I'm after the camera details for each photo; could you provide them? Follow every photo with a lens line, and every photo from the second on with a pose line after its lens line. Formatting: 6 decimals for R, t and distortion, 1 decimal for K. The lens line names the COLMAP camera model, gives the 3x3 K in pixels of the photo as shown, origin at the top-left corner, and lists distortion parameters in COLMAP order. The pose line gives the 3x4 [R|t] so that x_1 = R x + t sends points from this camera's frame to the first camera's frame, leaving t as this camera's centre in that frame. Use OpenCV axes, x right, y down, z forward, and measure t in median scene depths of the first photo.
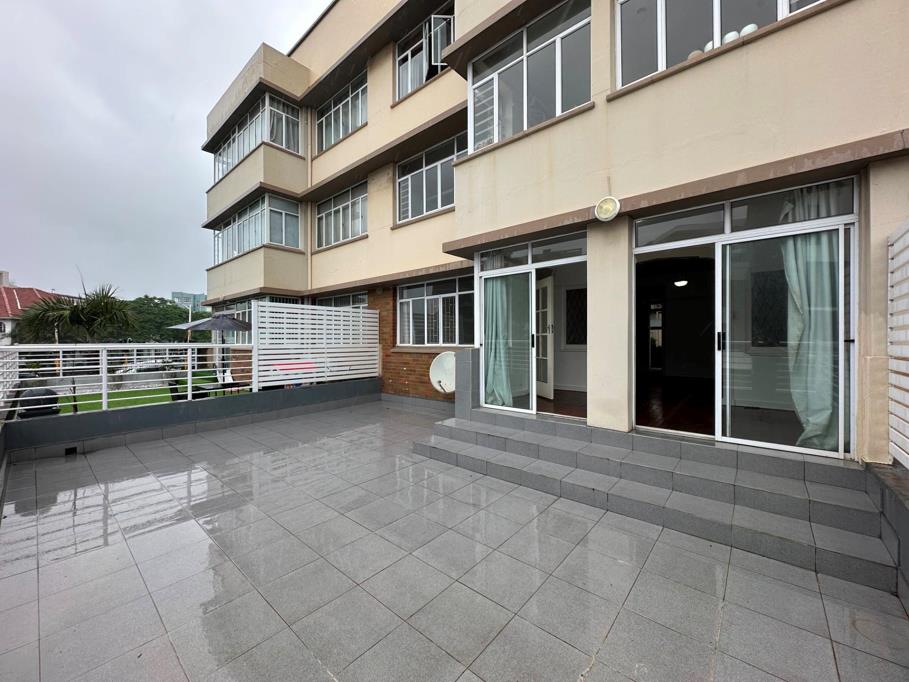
lens RADIAL K [[362.9, 0, 450.9], [0, 362.9, 341.2], [0, 0, 1]] dist [-0.000079, 0.000284]
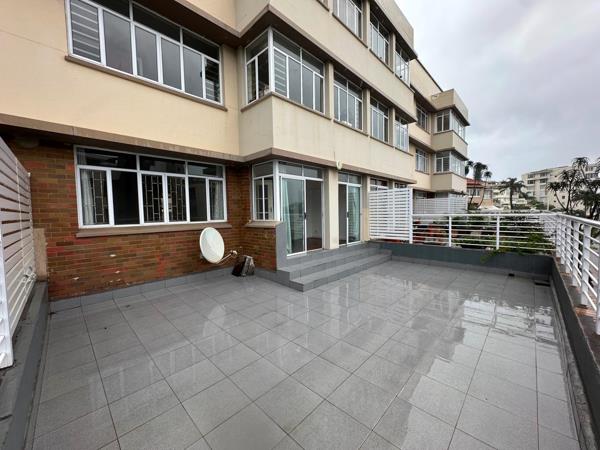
lens RADIAL K [[236.2, 0, 302.0], [0, 236.2, 226.7], [0, 0, 1]] dist [-0.000611, -0.000045]
pose [[0.057714, -0.053313, 0.996909, -0.824862], [0.021478, 0.998408, 0.052150, -0.007629], [-0.998102, 0.018402, 0.058767, 0.735049]]
